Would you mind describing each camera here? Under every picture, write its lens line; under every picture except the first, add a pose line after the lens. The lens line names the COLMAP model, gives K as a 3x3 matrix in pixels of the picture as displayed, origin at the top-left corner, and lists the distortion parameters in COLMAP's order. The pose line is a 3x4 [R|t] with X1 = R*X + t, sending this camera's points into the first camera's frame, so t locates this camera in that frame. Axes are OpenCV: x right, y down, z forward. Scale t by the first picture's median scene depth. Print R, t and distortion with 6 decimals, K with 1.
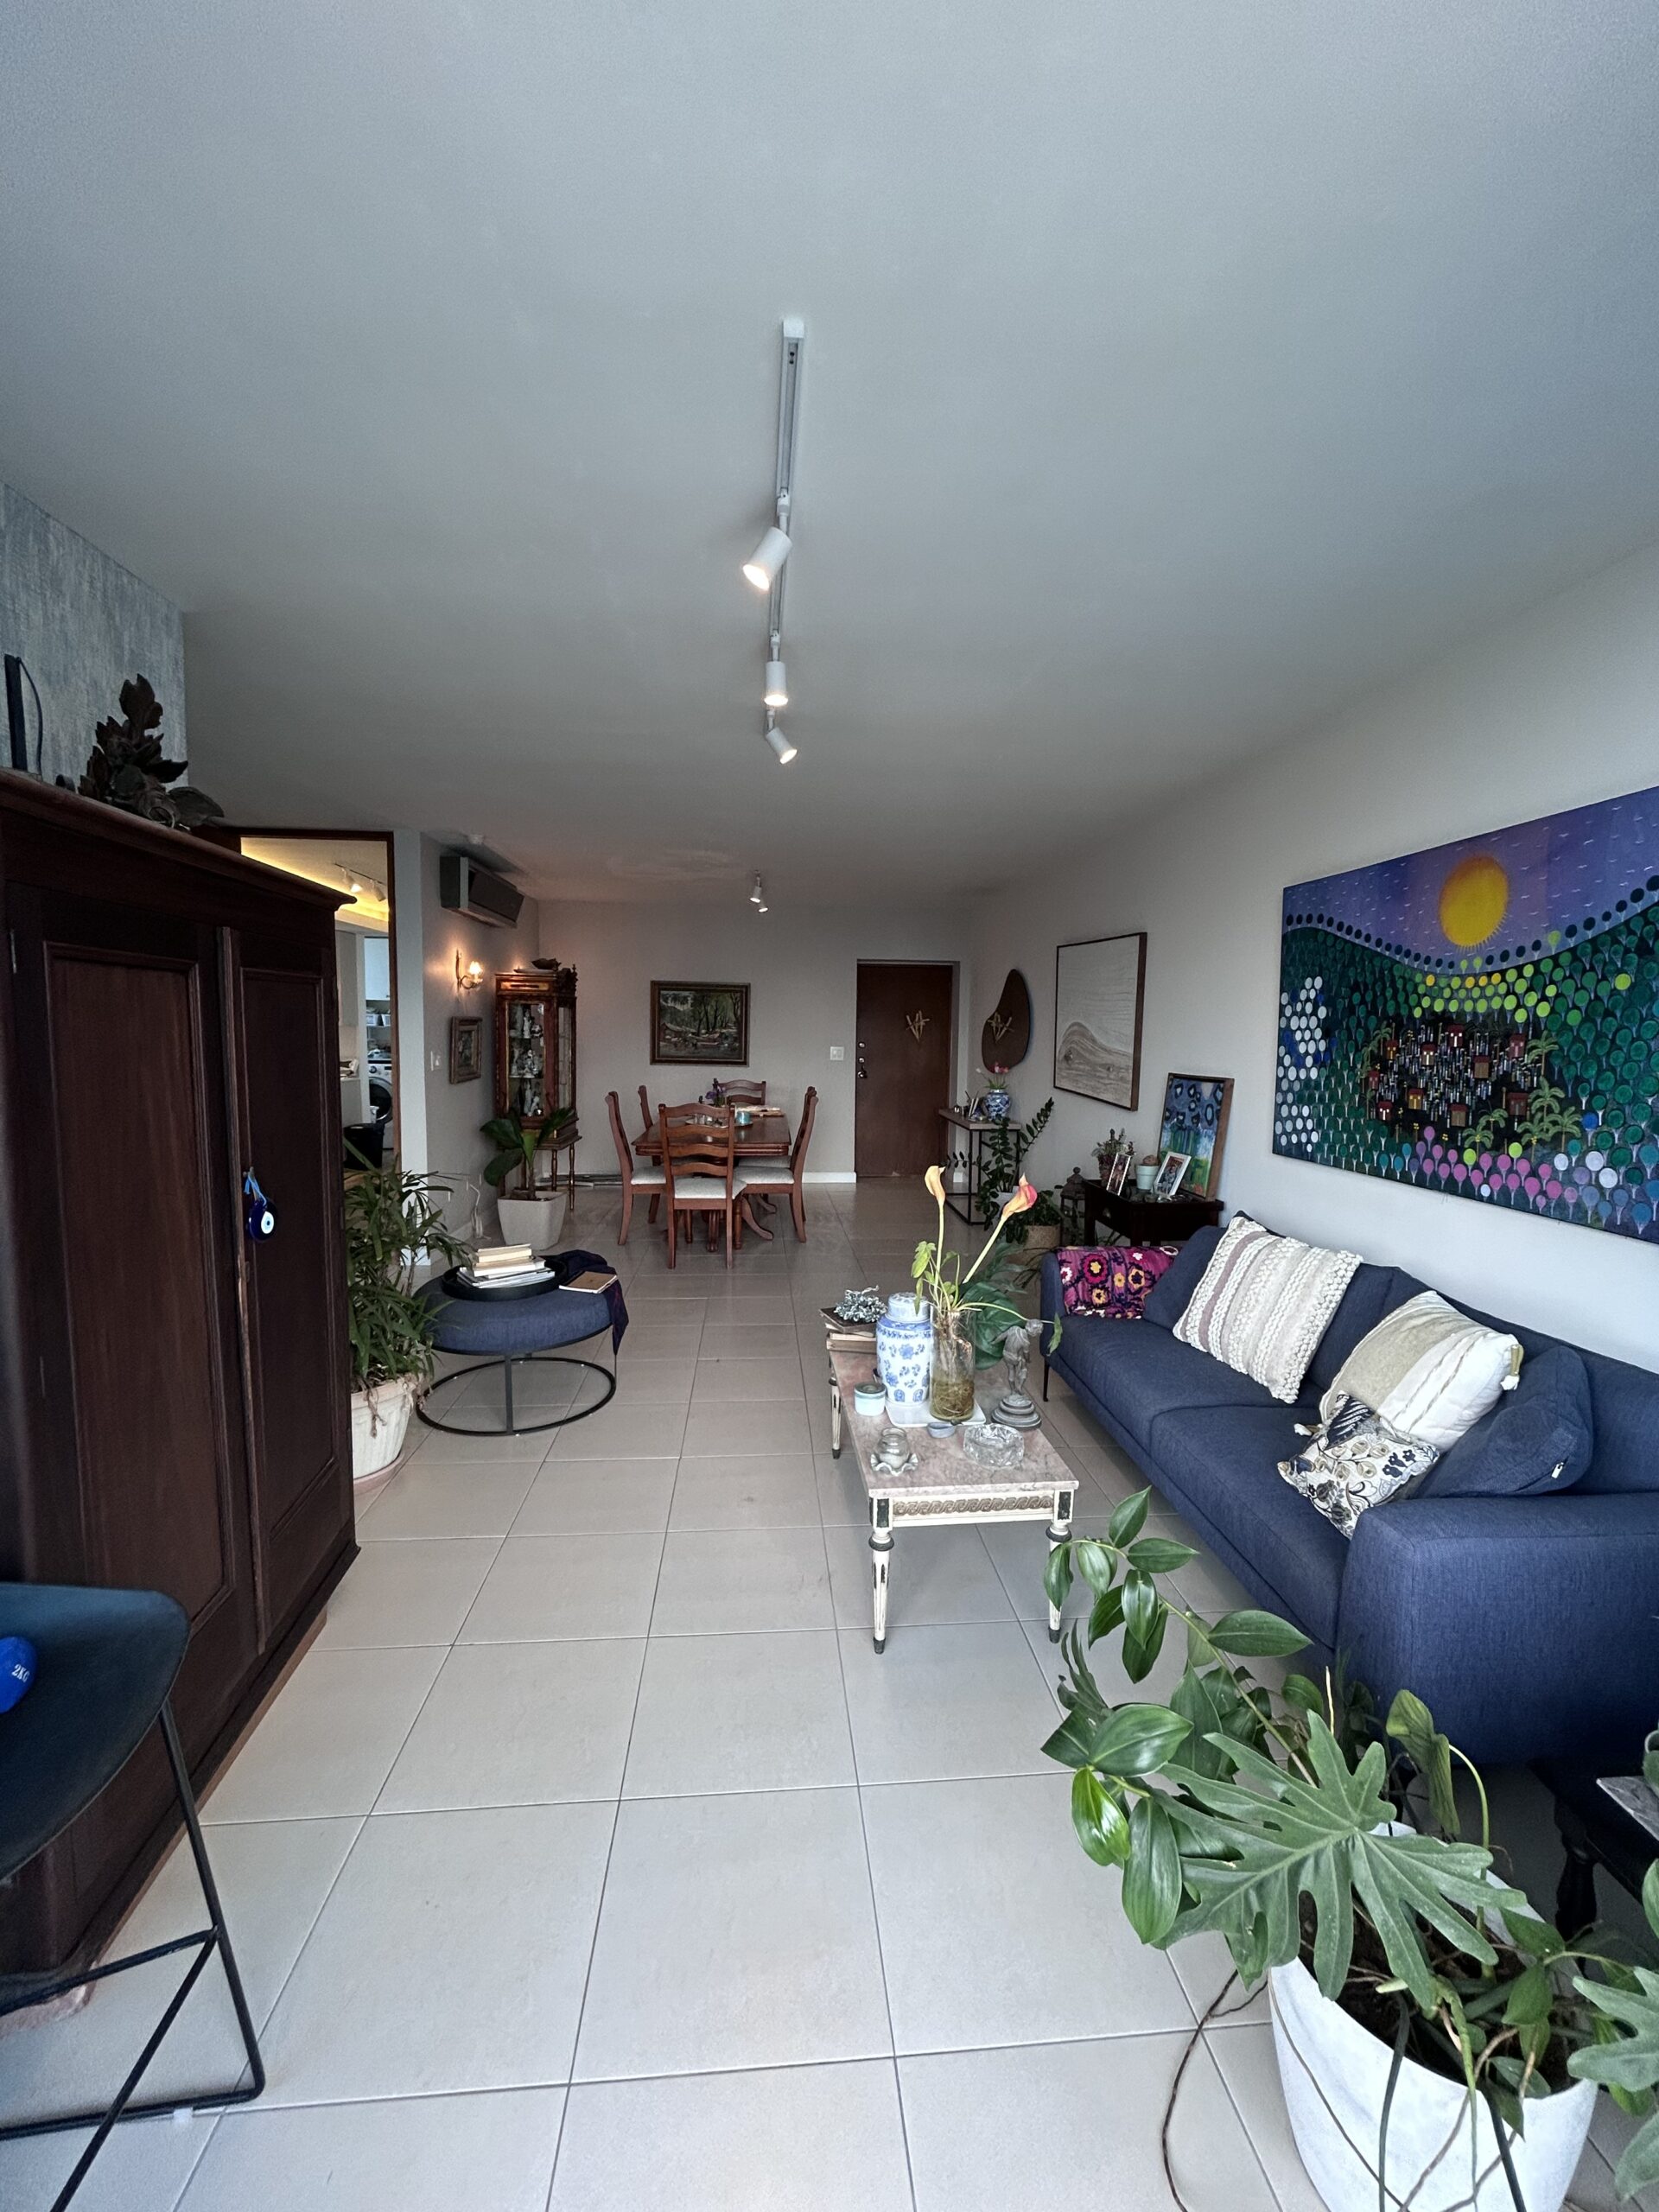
lens RADIAL K [[892.2, 0, 830.3], [0, 892.2, 1100.4], [0, 0, 1]] dist [0.000334, 0.000240]
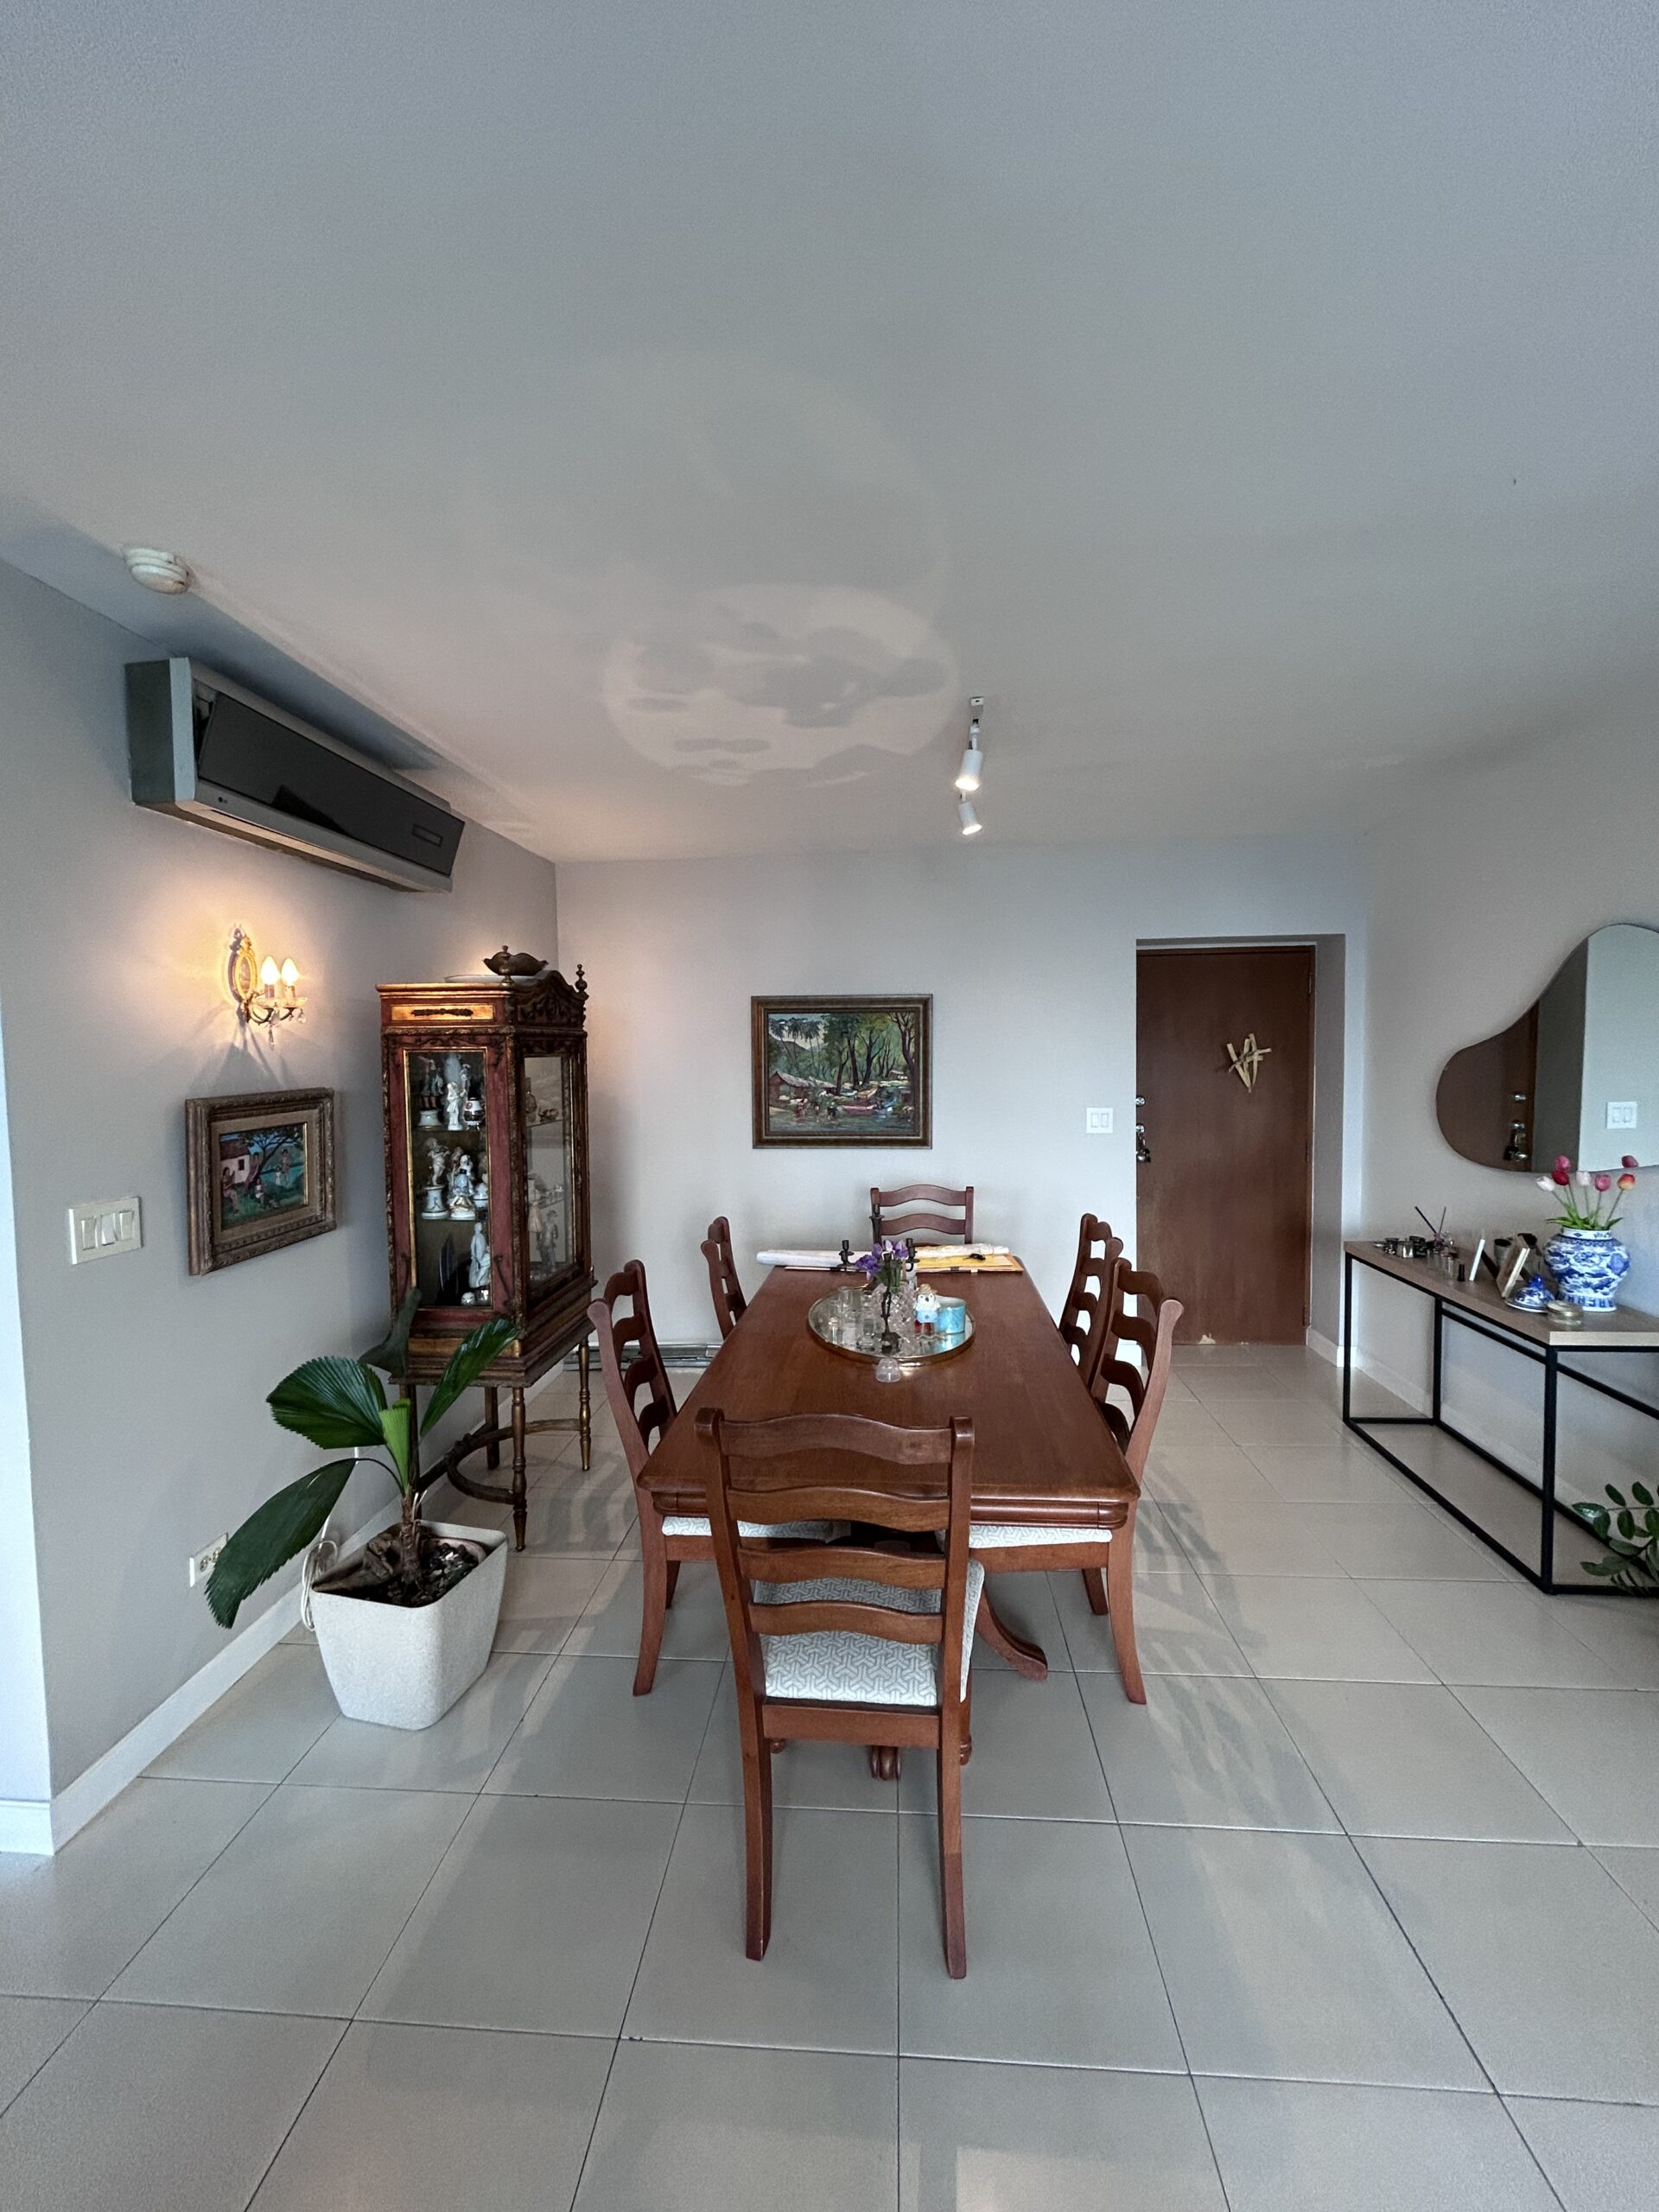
lens RADIAL K [[892.2, 0, 830.3], [0, 892.2, 1100.4], [0, 0, 1]] dist [0.000334, 0.000240]
pose [[0.986977, -0.020818, -0.159509, -0.066891], [0.016810, 0.999509, -0.026435, -0.054978], [0.159981, 0.023409, 0.986843, 0.467738]]
